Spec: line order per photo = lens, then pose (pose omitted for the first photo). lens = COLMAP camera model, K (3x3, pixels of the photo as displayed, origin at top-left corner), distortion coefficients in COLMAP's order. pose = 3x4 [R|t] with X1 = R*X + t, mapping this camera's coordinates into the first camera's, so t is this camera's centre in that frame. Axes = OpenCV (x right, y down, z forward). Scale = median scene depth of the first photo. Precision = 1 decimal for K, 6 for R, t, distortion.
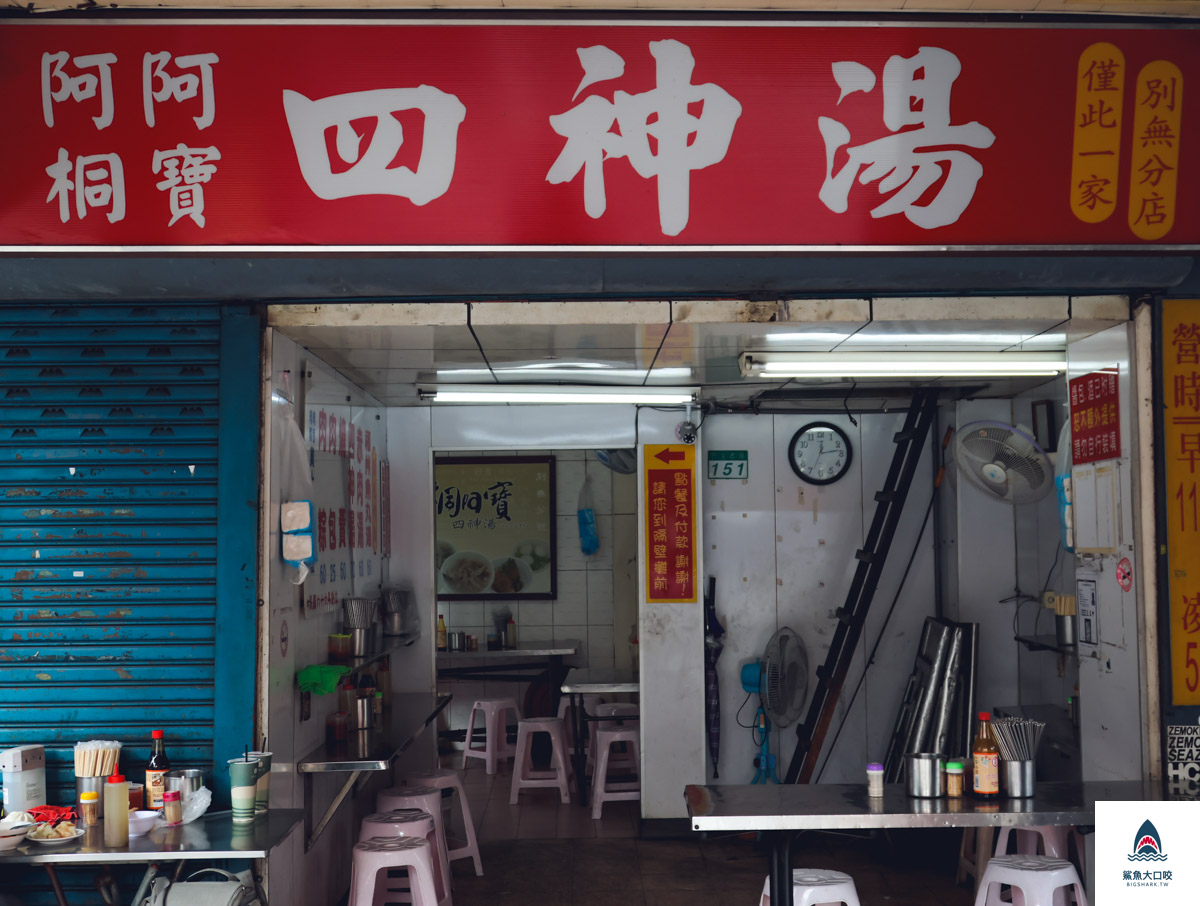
lens RADIAL K [[1527.3, 0, 600.0], [0, 1527.3, 453.0], [0, 0, 1]] dist [0.004317, 0.024463]
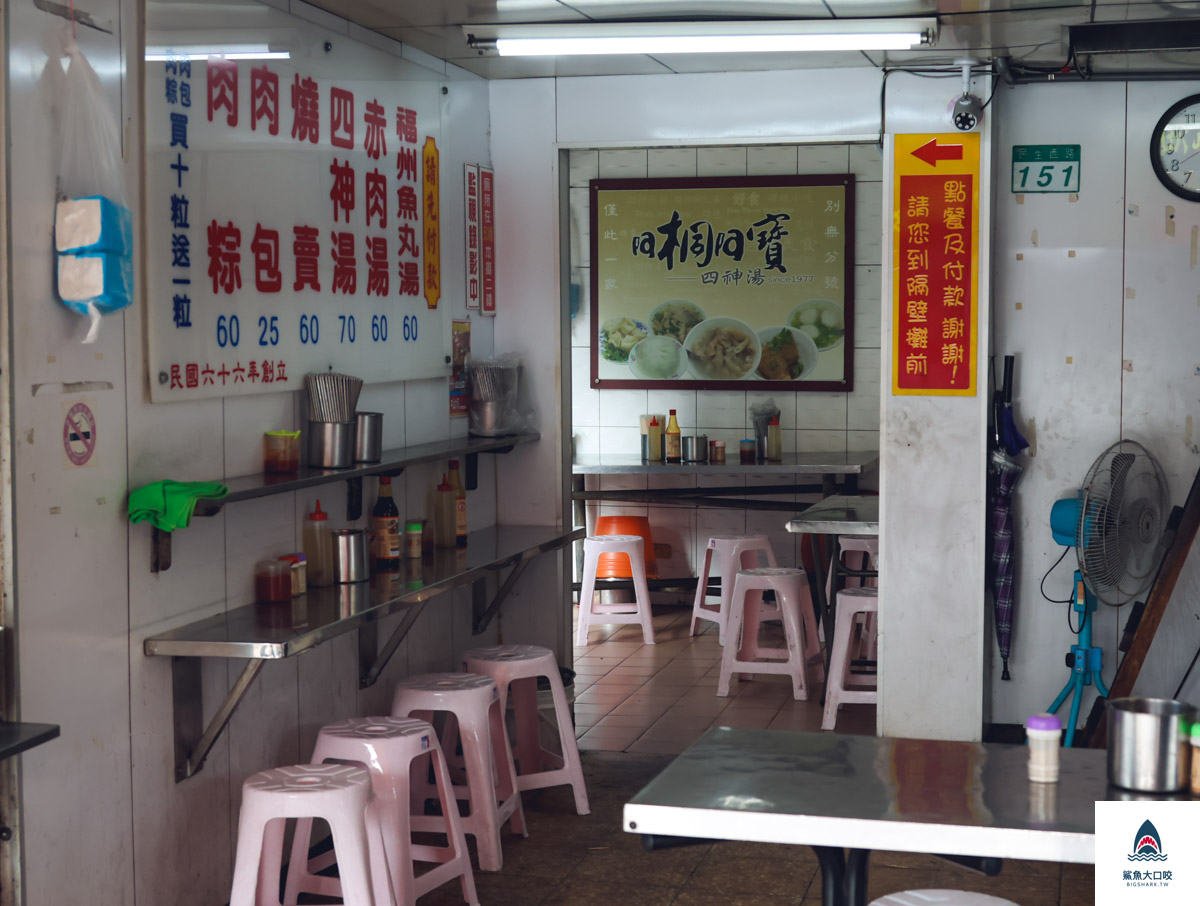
lens RADIAL K [[1939.1, 0, 600.0], [0, 1939.1, 453.0], [0, 0, 1]] dist [-0.008033, -0.019418]
pose [[0.965896, 0.028505, -0.257357, 0.116837], [0.003786, 0.992261, 0.124112, 0.023915], [0.258903, -0.120854, 0.958313, 0.218450]]
